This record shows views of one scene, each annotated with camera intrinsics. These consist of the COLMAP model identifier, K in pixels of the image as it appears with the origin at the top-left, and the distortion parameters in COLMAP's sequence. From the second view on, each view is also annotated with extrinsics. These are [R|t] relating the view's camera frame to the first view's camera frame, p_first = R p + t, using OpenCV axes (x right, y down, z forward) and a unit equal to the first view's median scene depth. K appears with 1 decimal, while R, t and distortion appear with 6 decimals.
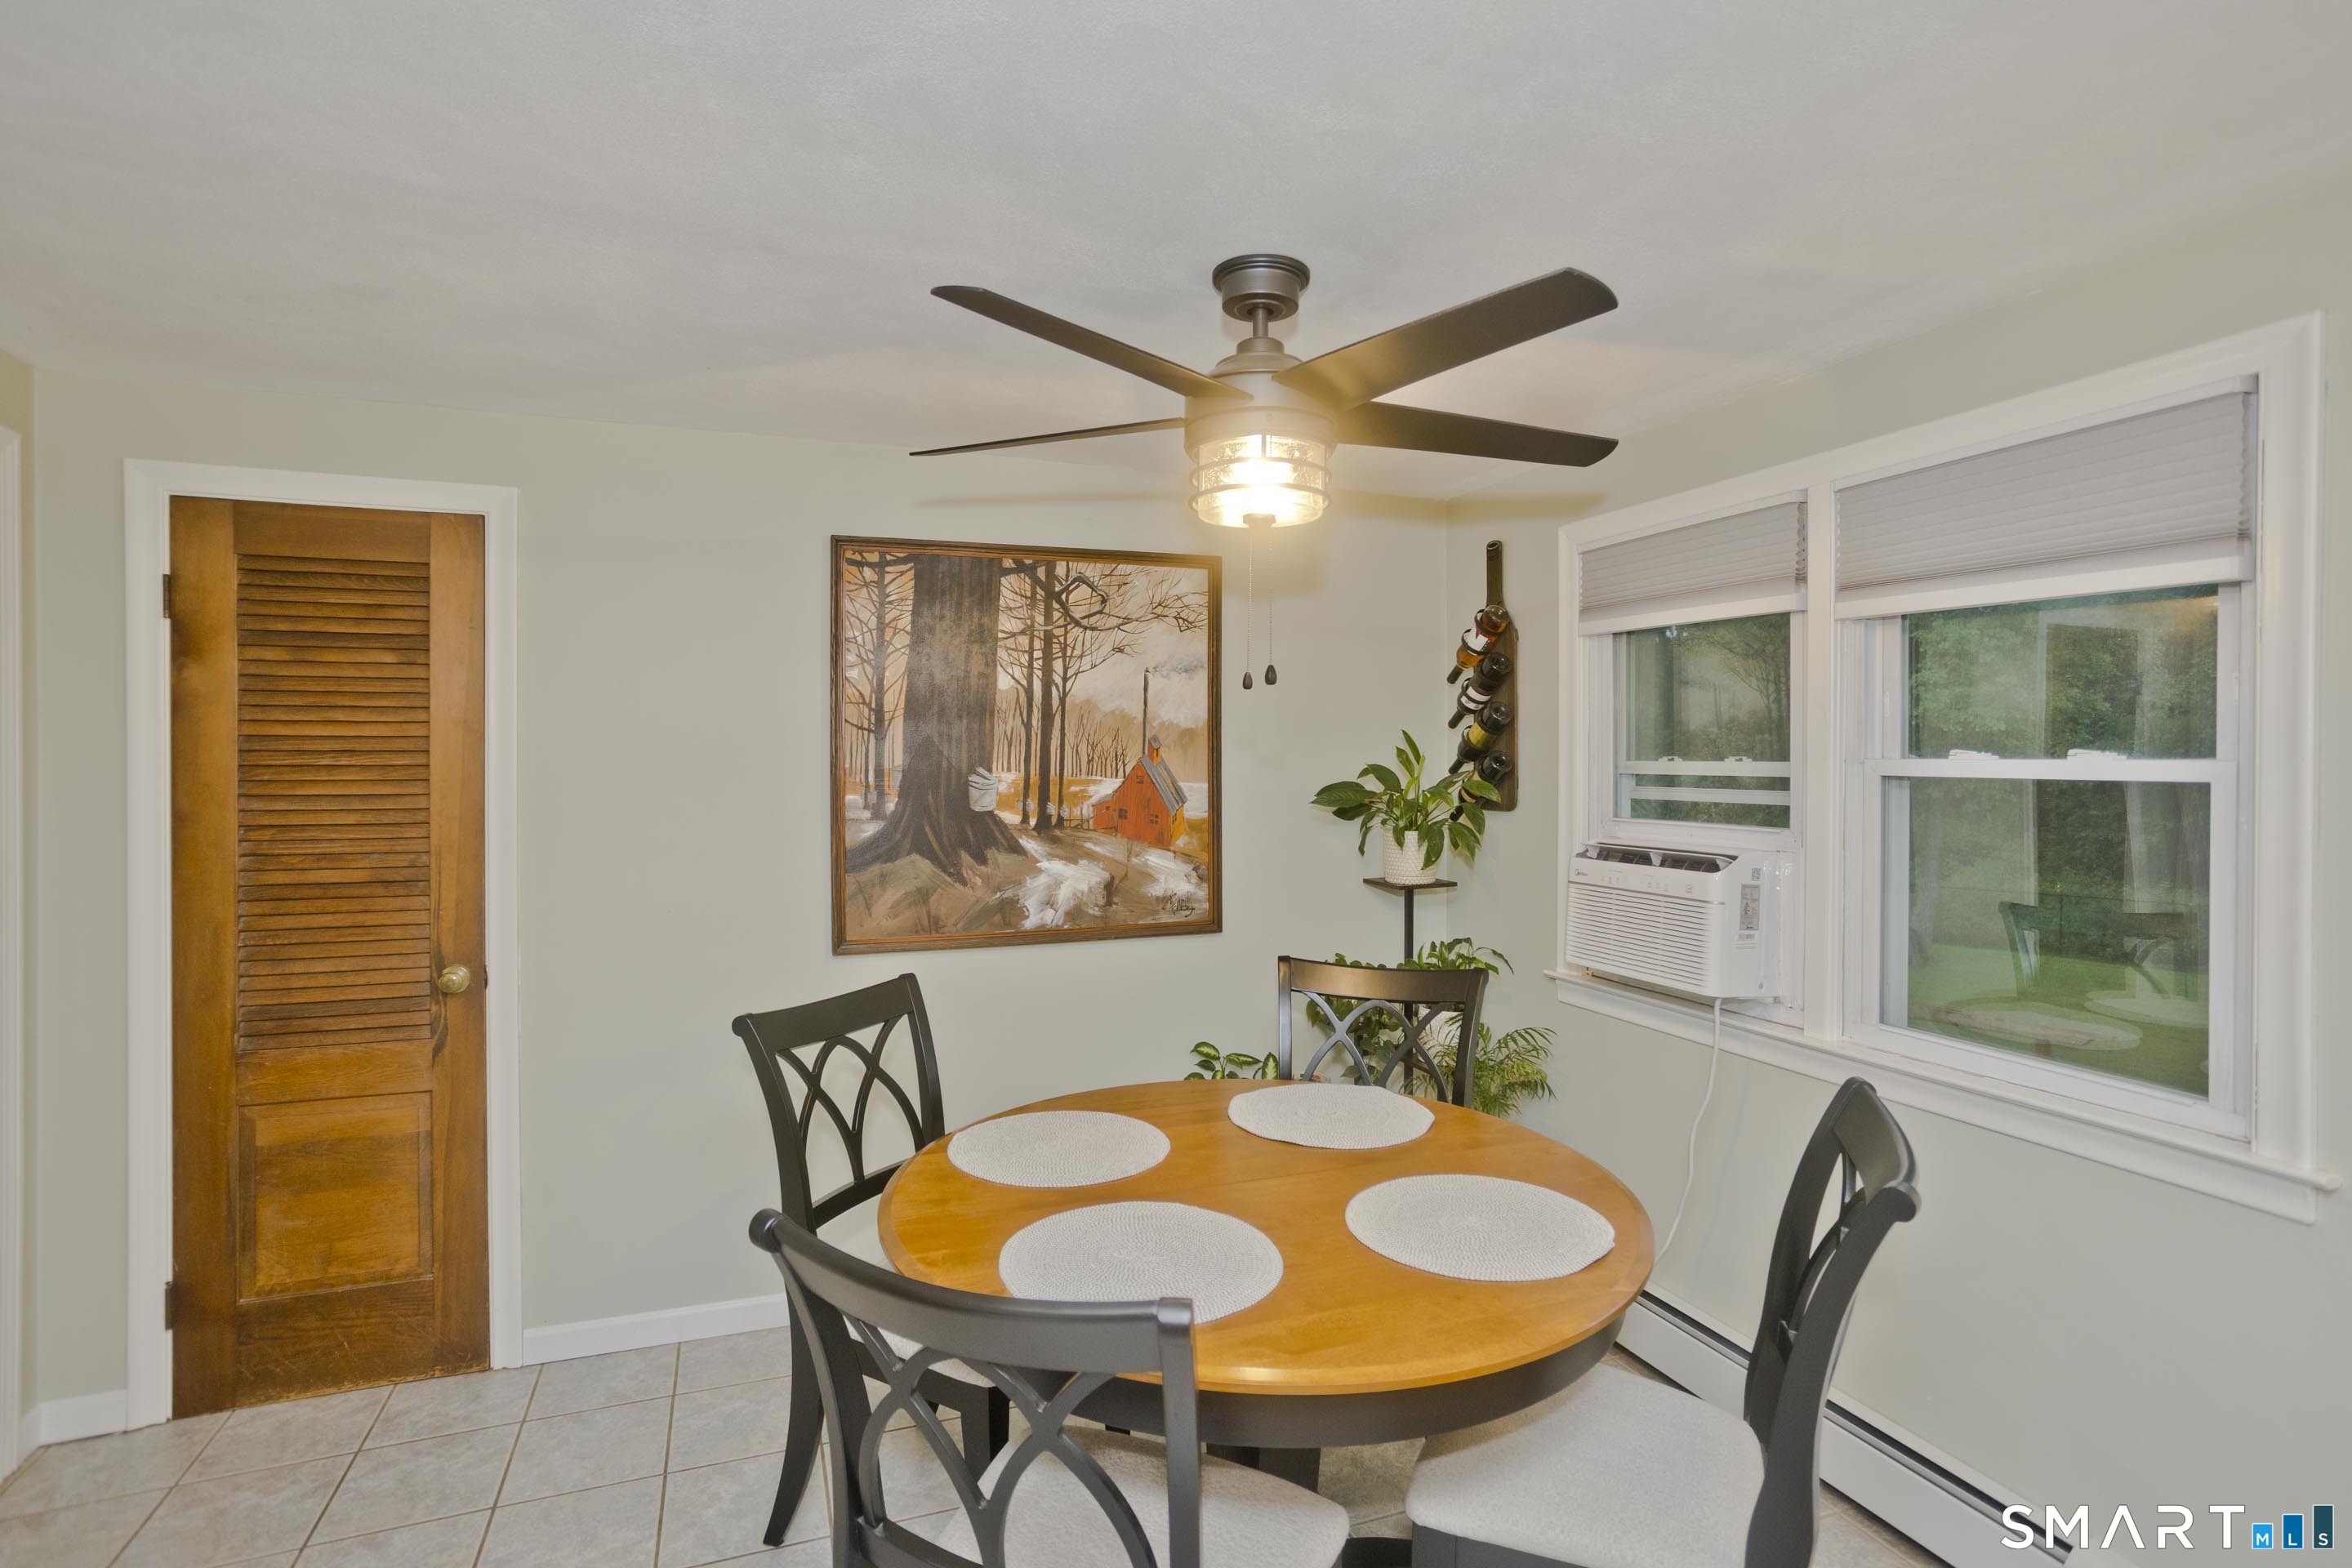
lens RADIAL K [[1157.1, 0, 1180.3], [0, 1157.1, 761.9], [0, 0, 1]] dist [-0.051031, 0.030958]
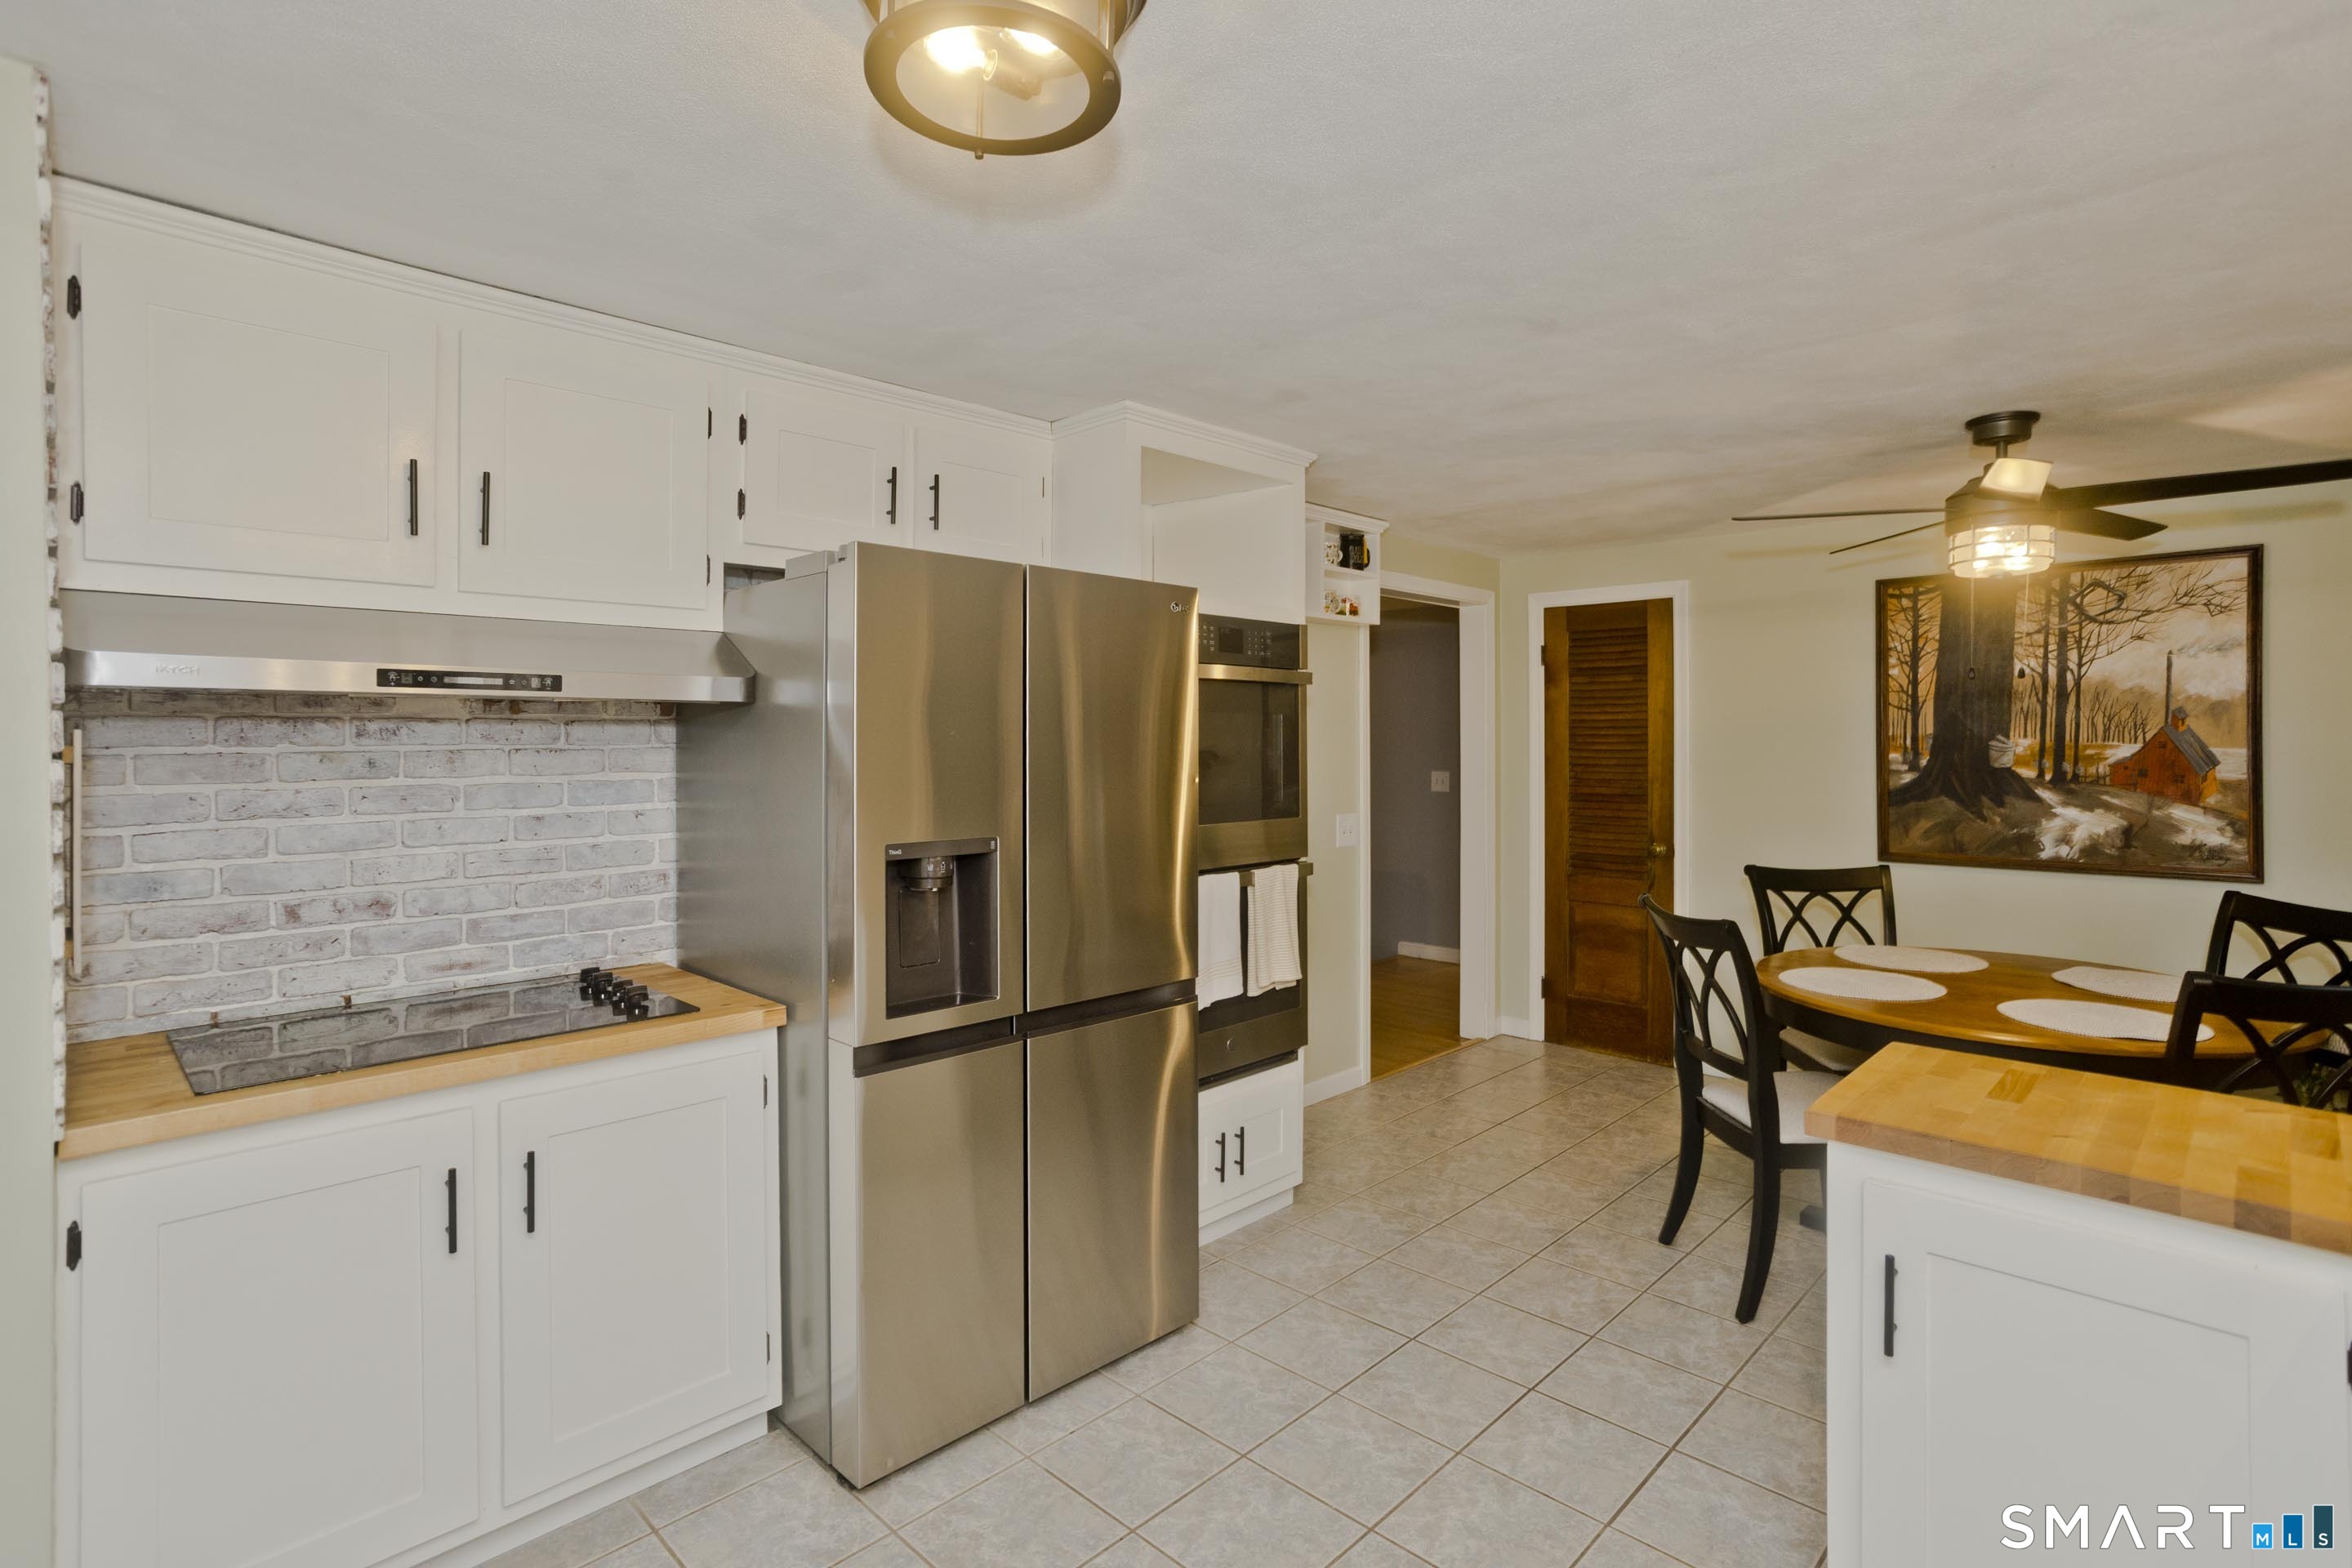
lens RADIAL K [[1147.4, 0, 1176.4], [0, 1147.4, 747.6], [0, 0, 1]] dist [-0.047889, 0.031396]
pose [[0.421332, 0.004173, -0.906897, 0.616344], [-0.001277, 0.999991, 0.004008, 0.015542], [0.906906, -0.000531, 0.421333, -0.426987]]
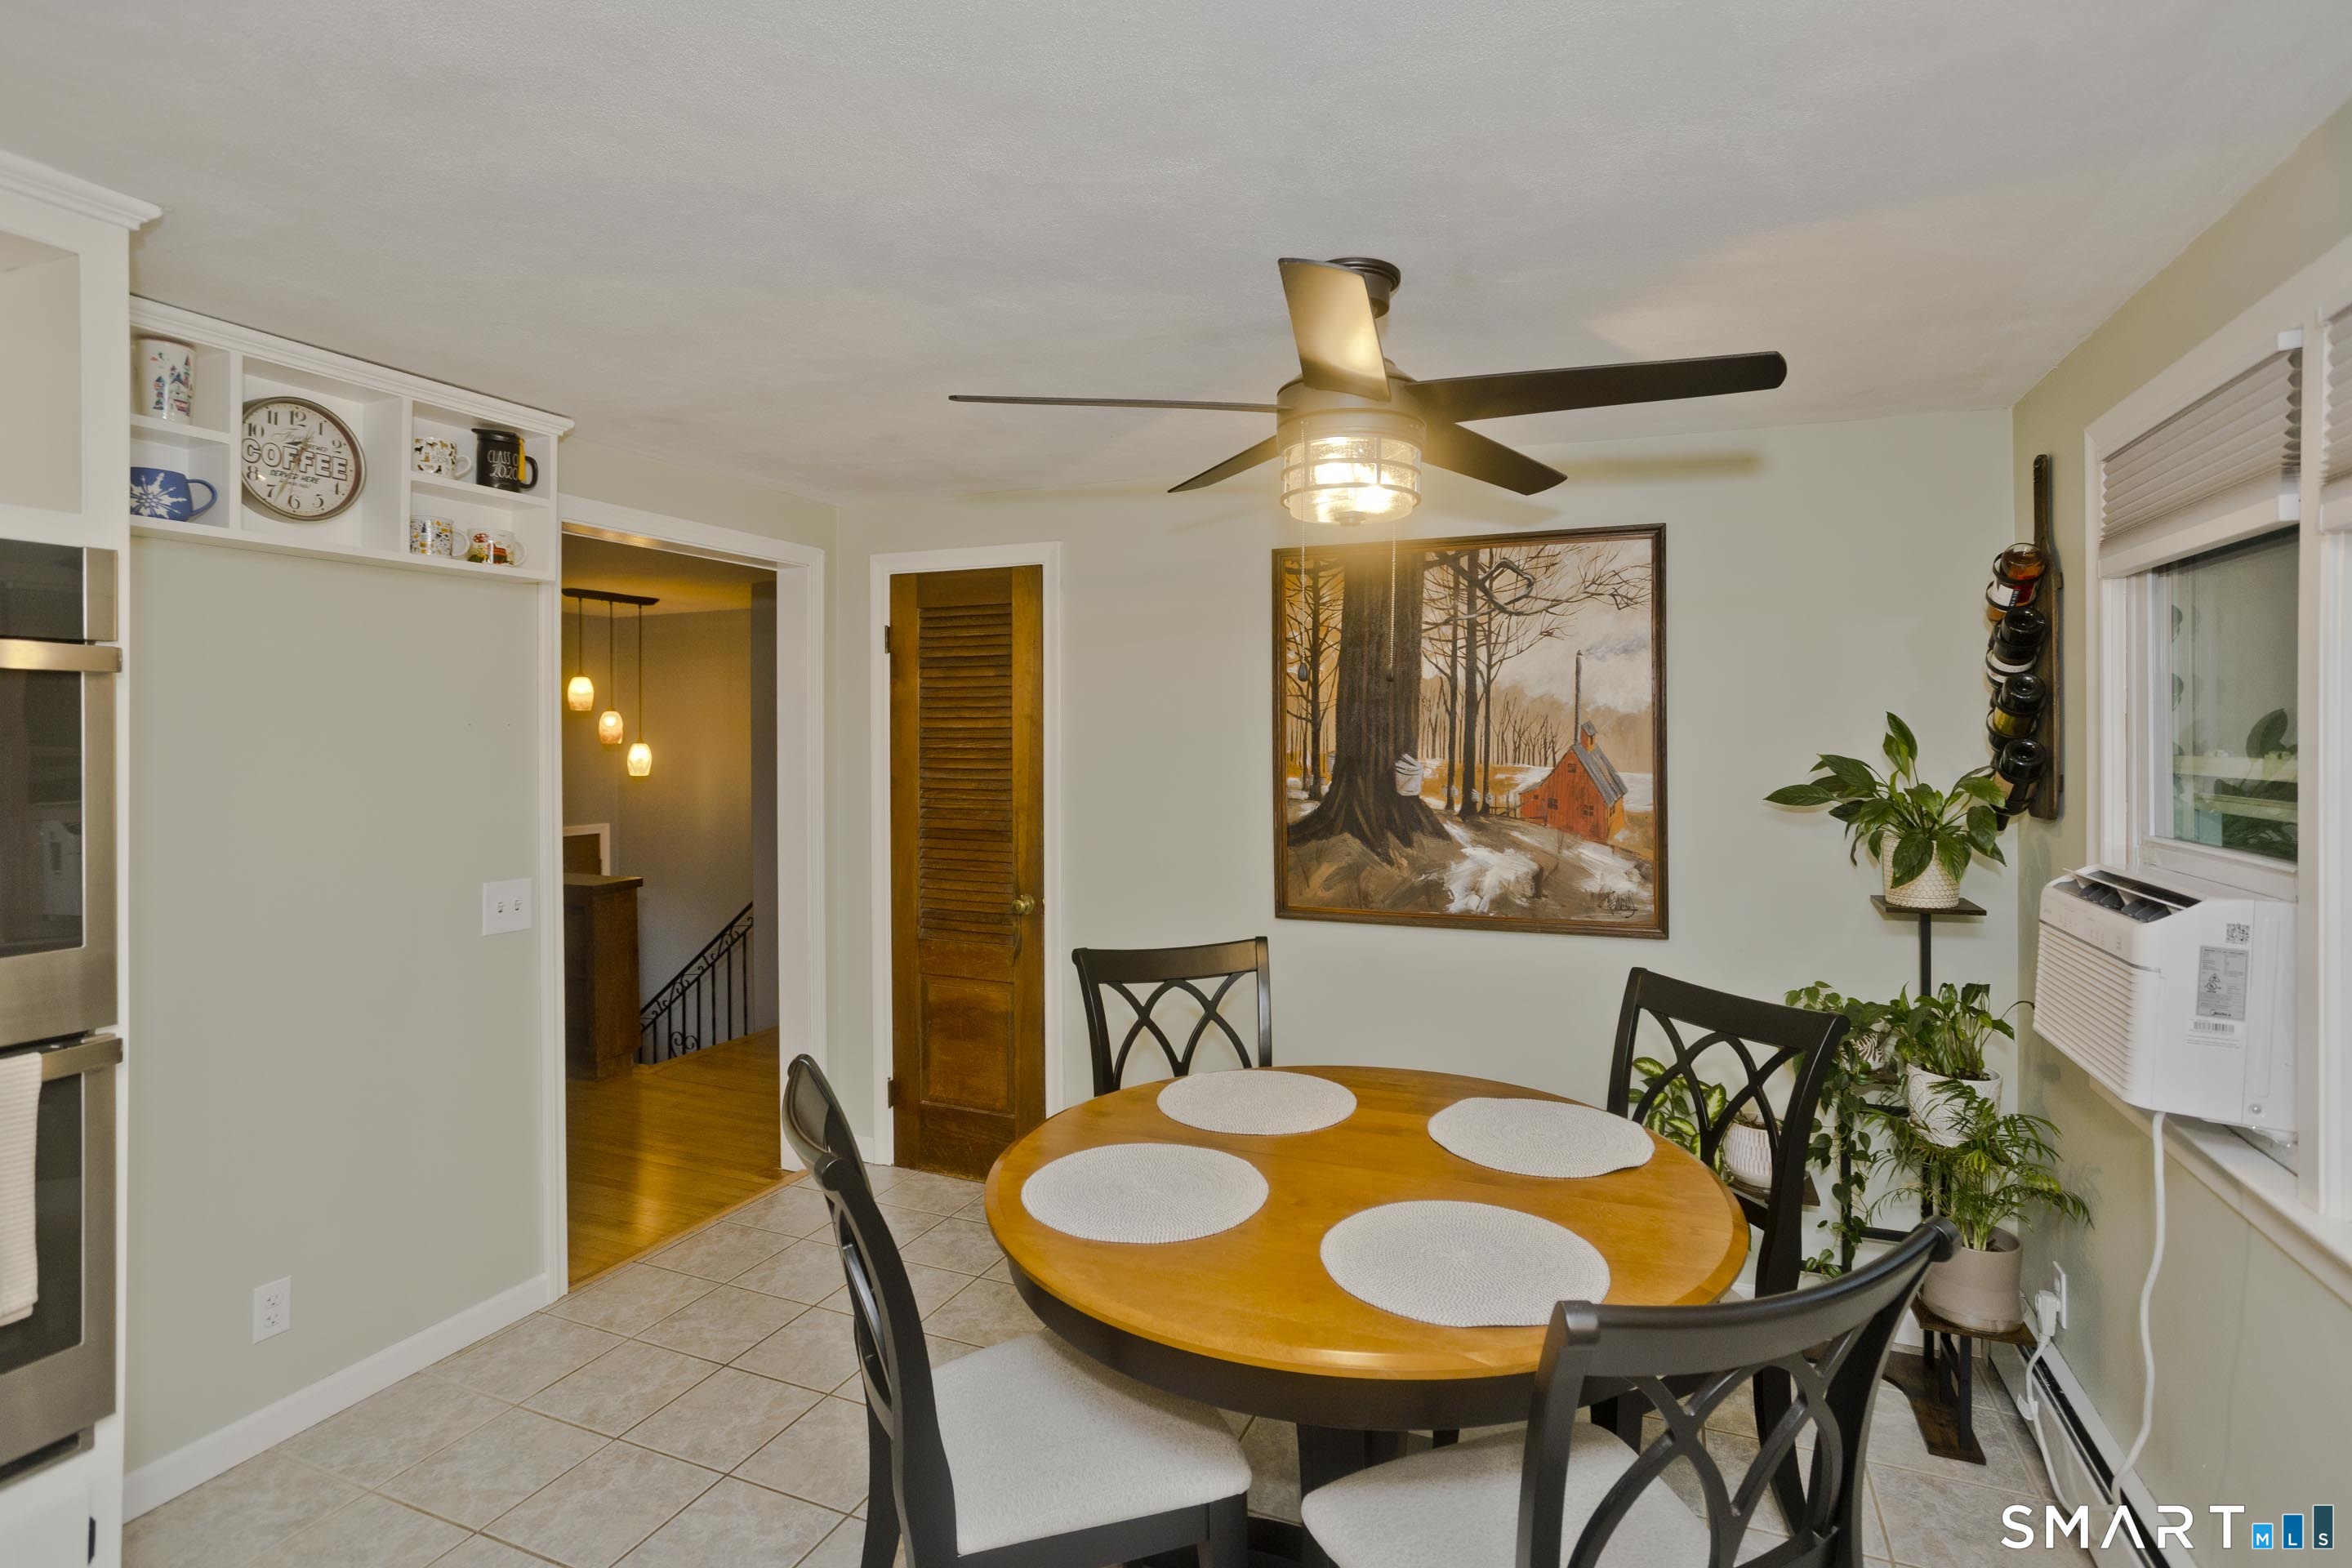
lens RADIAL K [[1167.8, 0, 1192.6], [0, 1167.8, 729.1], [0, 0, 1]] dist [-0.066712, 0.051774]
pose [[0.730450, -0.003127, -0.682959, 0.407212], [-0.002454, 0.999971, -0.007203, -0.009711], [0.682962, 0.006937, 0.730421, 0.094436]]
